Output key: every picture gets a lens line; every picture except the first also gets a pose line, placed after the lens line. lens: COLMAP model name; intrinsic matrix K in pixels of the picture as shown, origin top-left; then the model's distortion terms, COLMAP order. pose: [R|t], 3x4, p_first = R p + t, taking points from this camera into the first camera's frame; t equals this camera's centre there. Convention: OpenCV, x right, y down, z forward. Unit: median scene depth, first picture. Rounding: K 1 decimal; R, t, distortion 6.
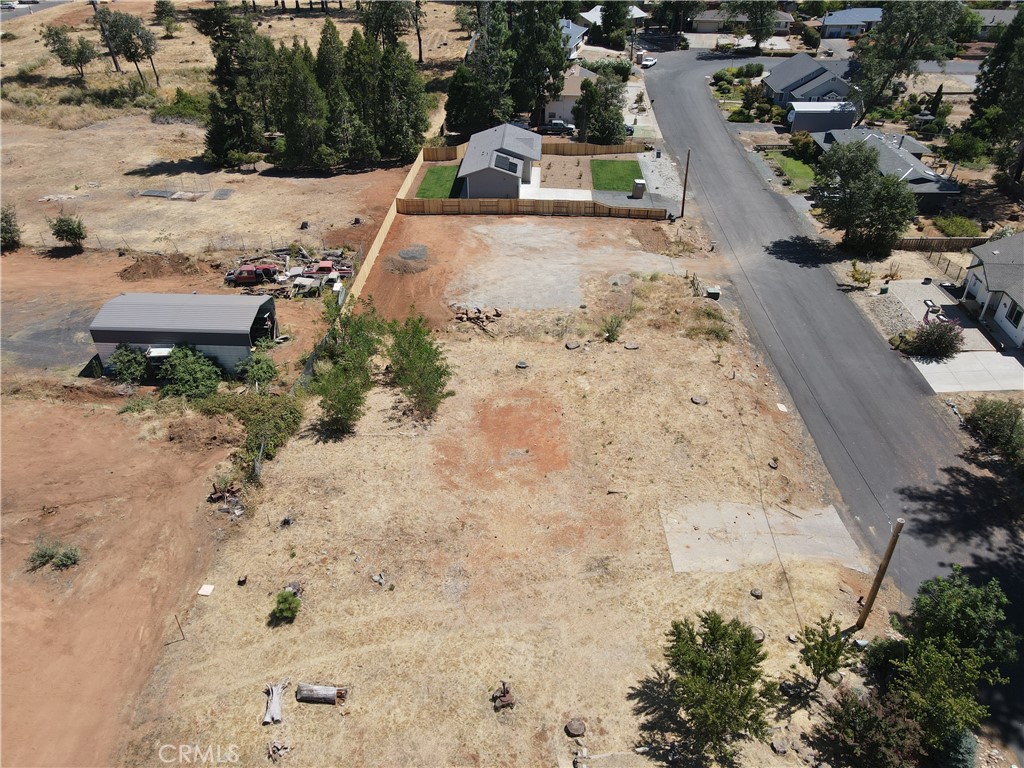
lens RADIAL K [[749.2, 0, 516.7], [0, 749.2, 375.4], [0, 0, 1]] dist [0.010157, 0.012159]
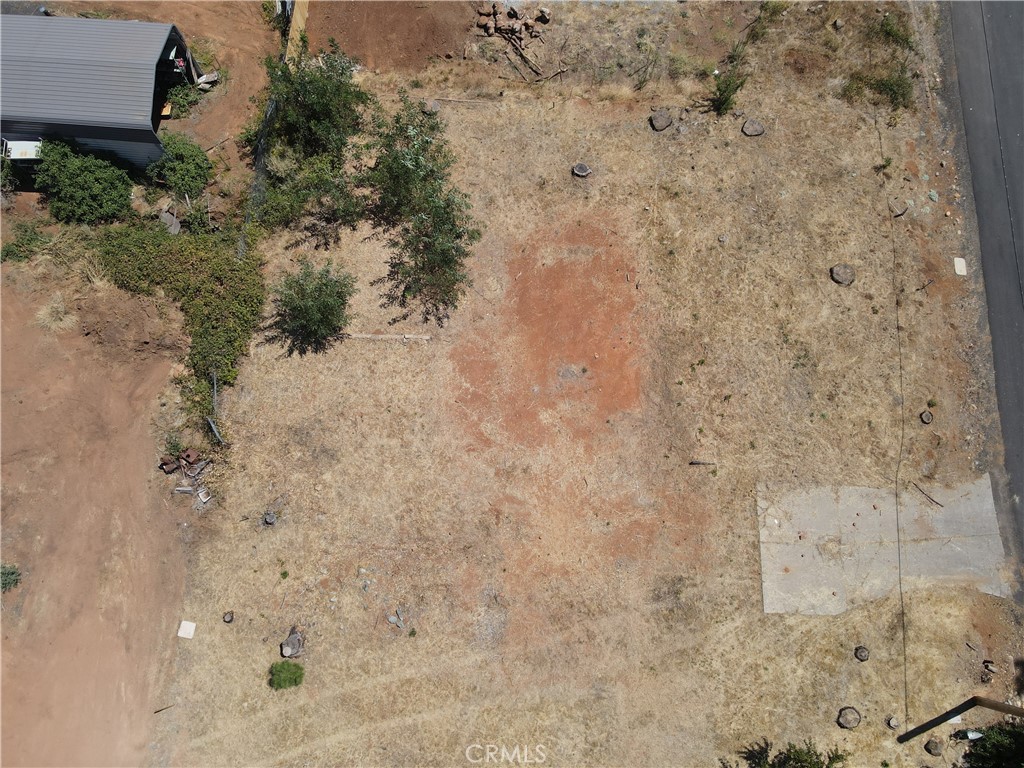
lens RADIAL K [[749.2, 0, 520.5], [0, 749.2, 383.3], [0, 0, 1]] dist [0.010157, 0.012159]
pose [[0.999434, 0.029968, -0.015296, -0.039604], [-0.012340, 0.749441, 0.661956, -0.404968], [0.031301, -0.661393, 0.749386, 0.502663]]
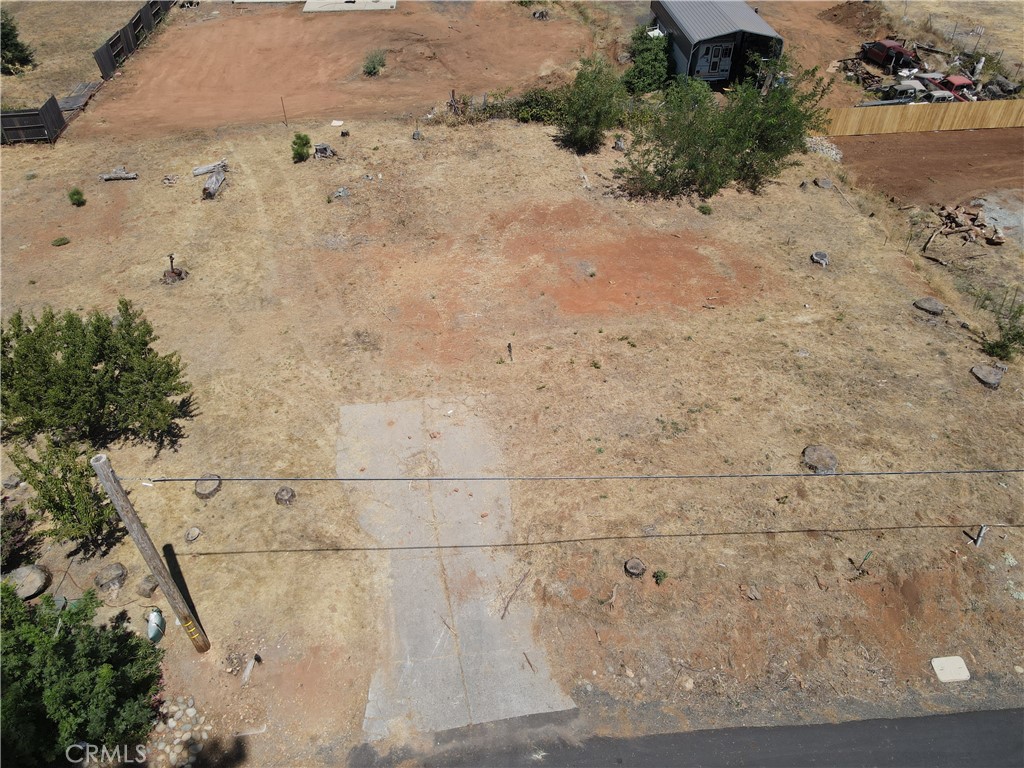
lens RADIAL K [[749.2, 0, 506.4], [0, 749.2, 383.6], [0, 0, 1]] dist [0.010157, 0.012159]
pose [[0.109628, 0.659665, -0.743521, 0.640616], [-0.539932, 0.667567, 0.512667, -0.155371], [0.834539, 0.345248, 0.429359, 0.752954]]
